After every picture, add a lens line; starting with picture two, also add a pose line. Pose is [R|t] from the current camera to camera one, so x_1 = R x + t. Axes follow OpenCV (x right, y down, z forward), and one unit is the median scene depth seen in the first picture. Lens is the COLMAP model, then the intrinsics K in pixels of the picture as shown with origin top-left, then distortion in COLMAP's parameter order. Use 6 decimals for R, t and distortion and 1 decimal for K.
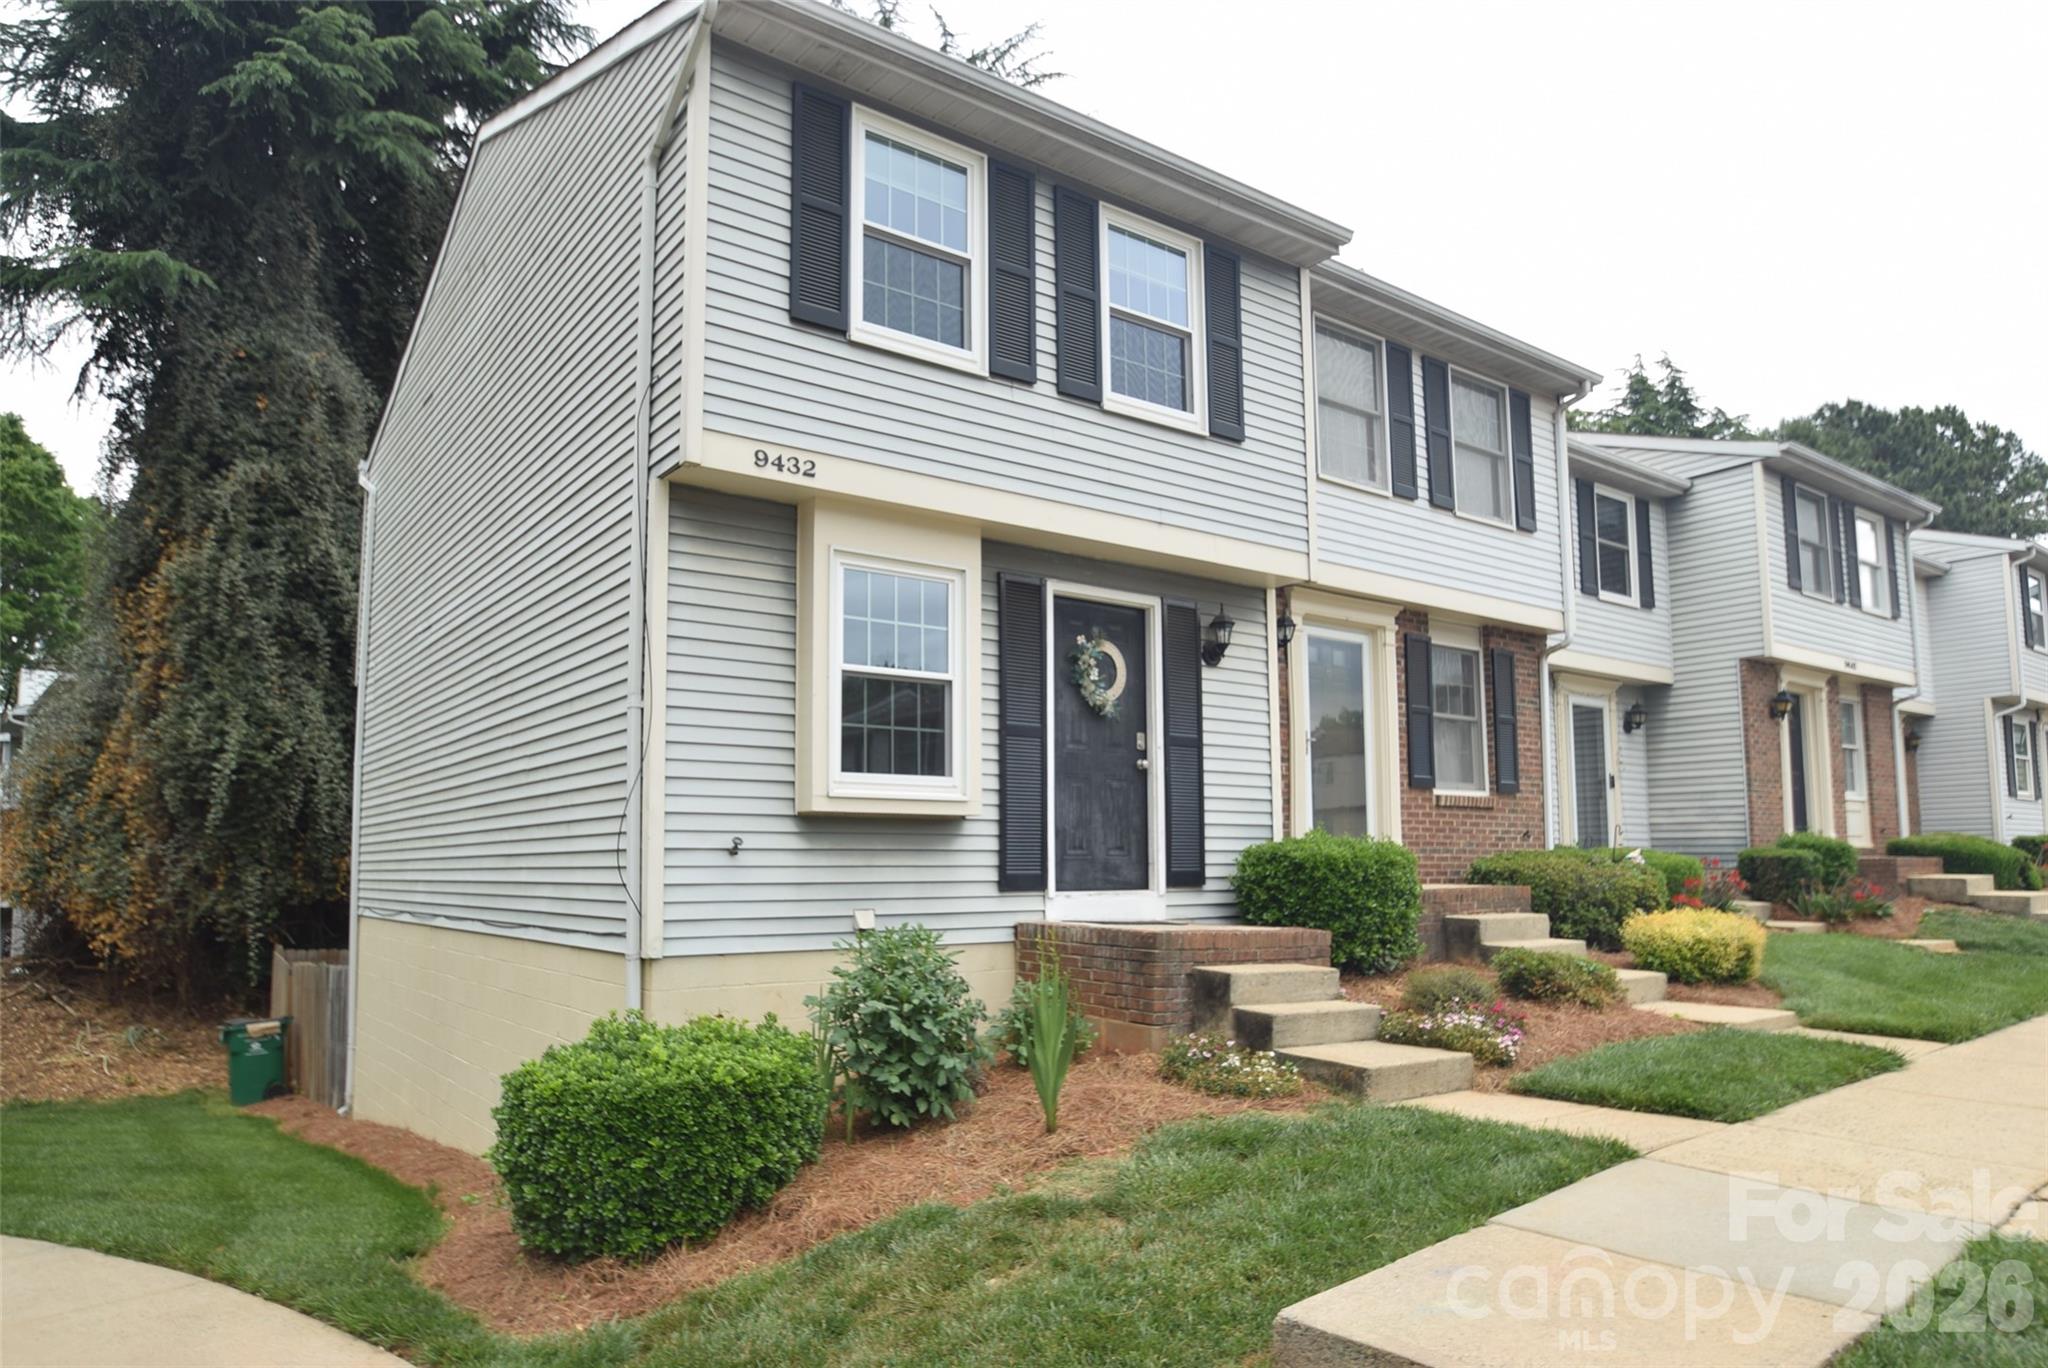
lens RADIAL K [[1300.0, 0, 1026.2], [0, 1300.0, 740.4], [0, 0, 1]] dist [-0.040624, 0.000005]
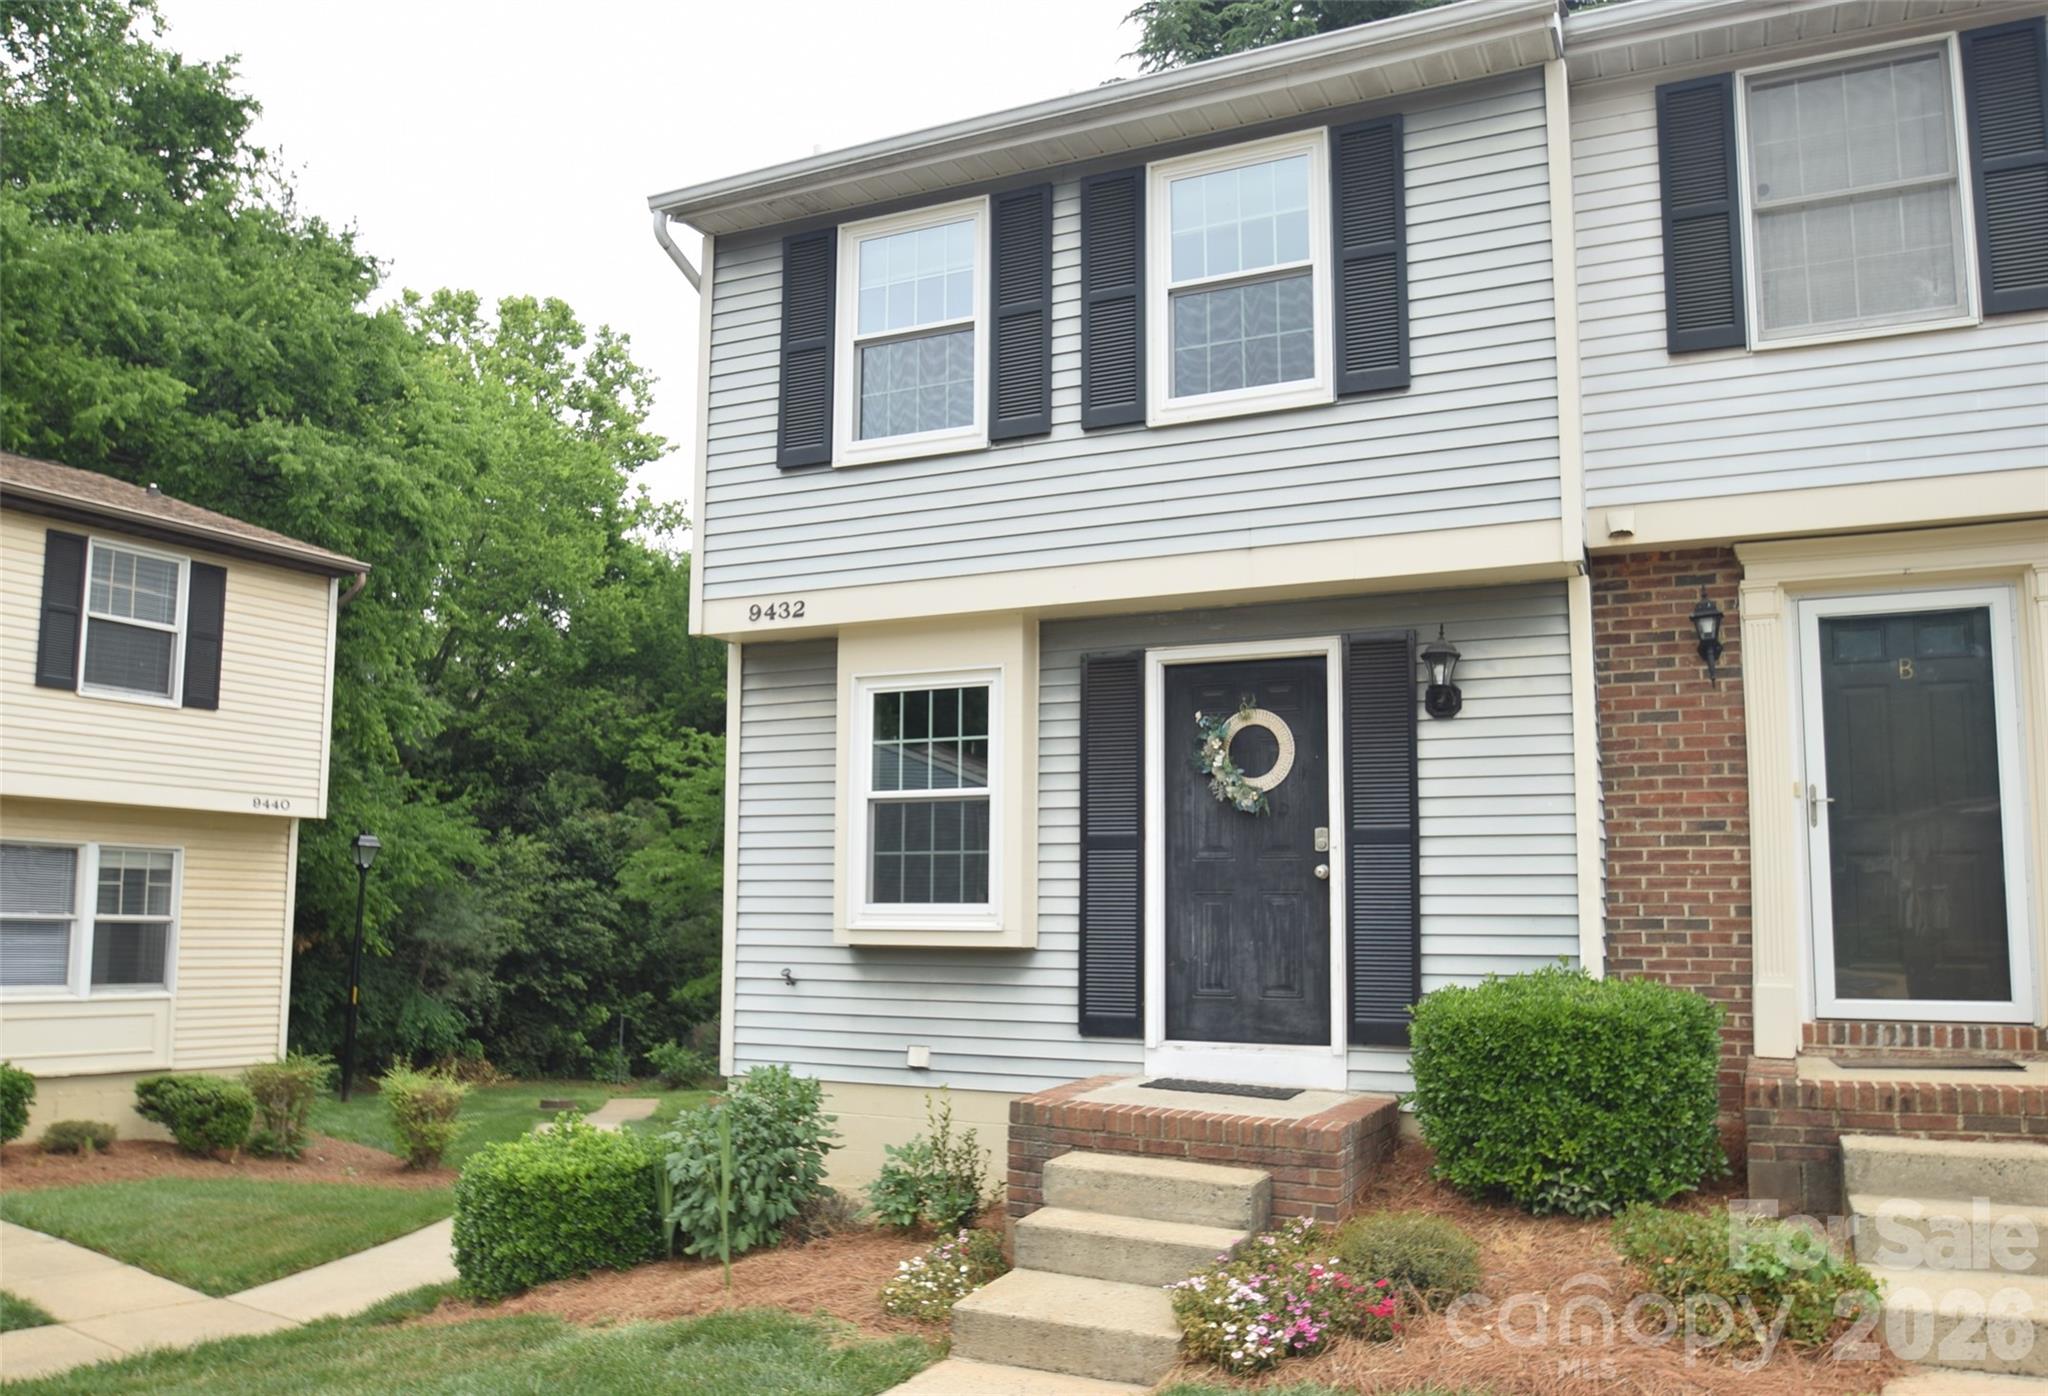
lens RADIAL K [[1583.7, 0, 983.4], [0, 1583.7, 763.5], [0, 0, 1]] dist [-0.051861, 0.002839]
pose [[0.466718, -0.083214, -0.880483, 0.846502], [0.073540, 0.995767, -0.055128, -0.007348], [0.881344, -0.039022, 0.470862, 0.457719]]
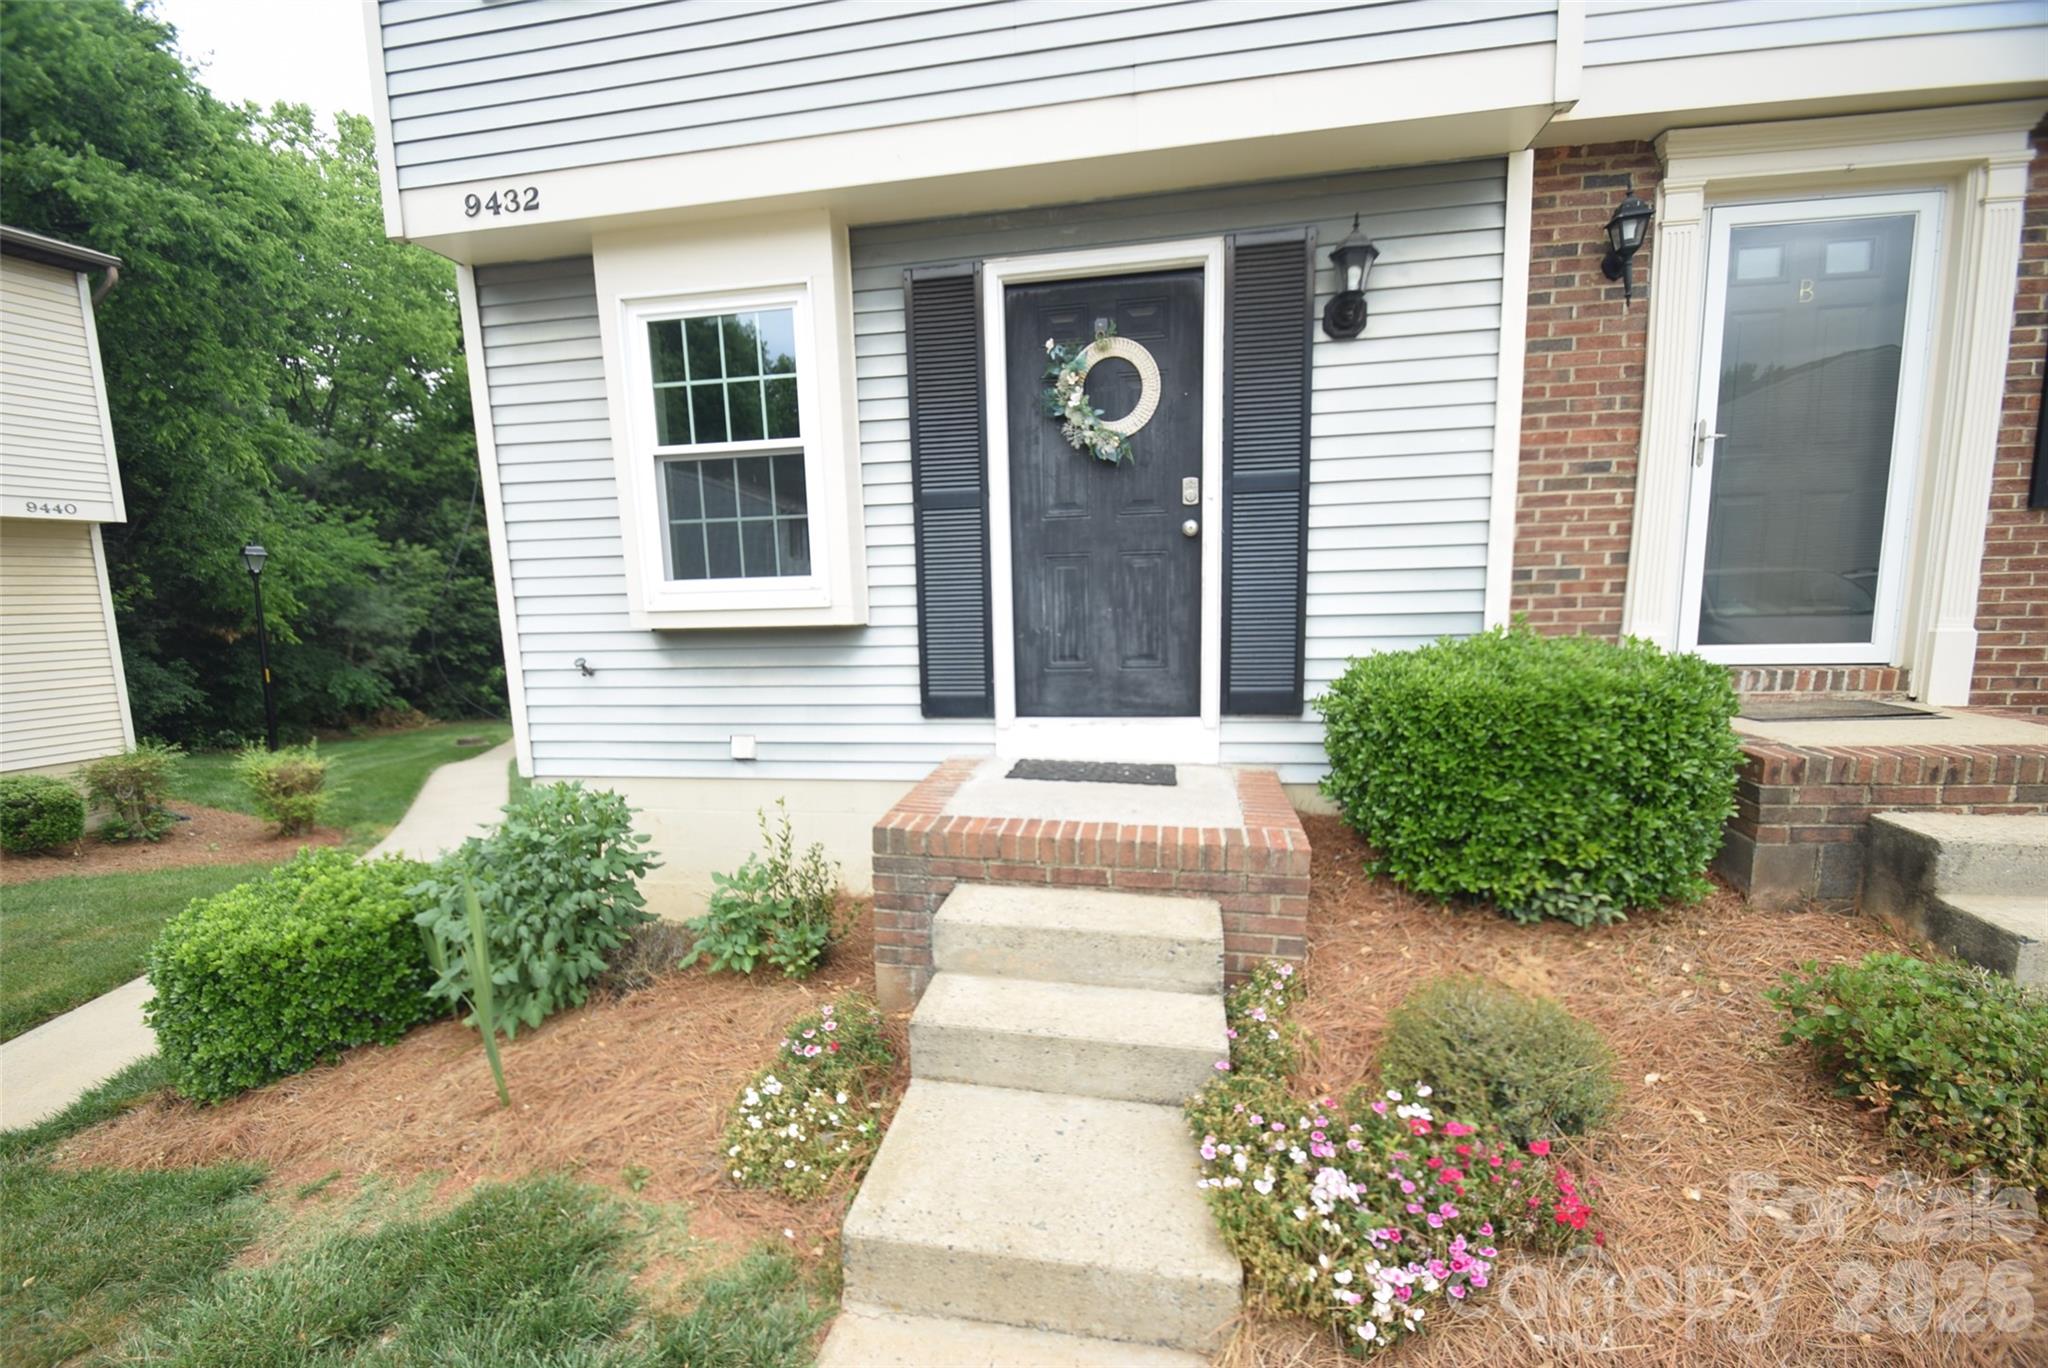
lens RADIAL K [[897.7, 0, 1010.8], [0, 897.7, 740.1], [0, 0, 1]] dist [0.019940, -0.017634]
pose [[0.676773, 0.103049, -0.728943, 0.399769], [0.095034, 0.969642, 0.225308, 0.012598], [0.730032, -0.221757, 0.646435, 0.669999]]
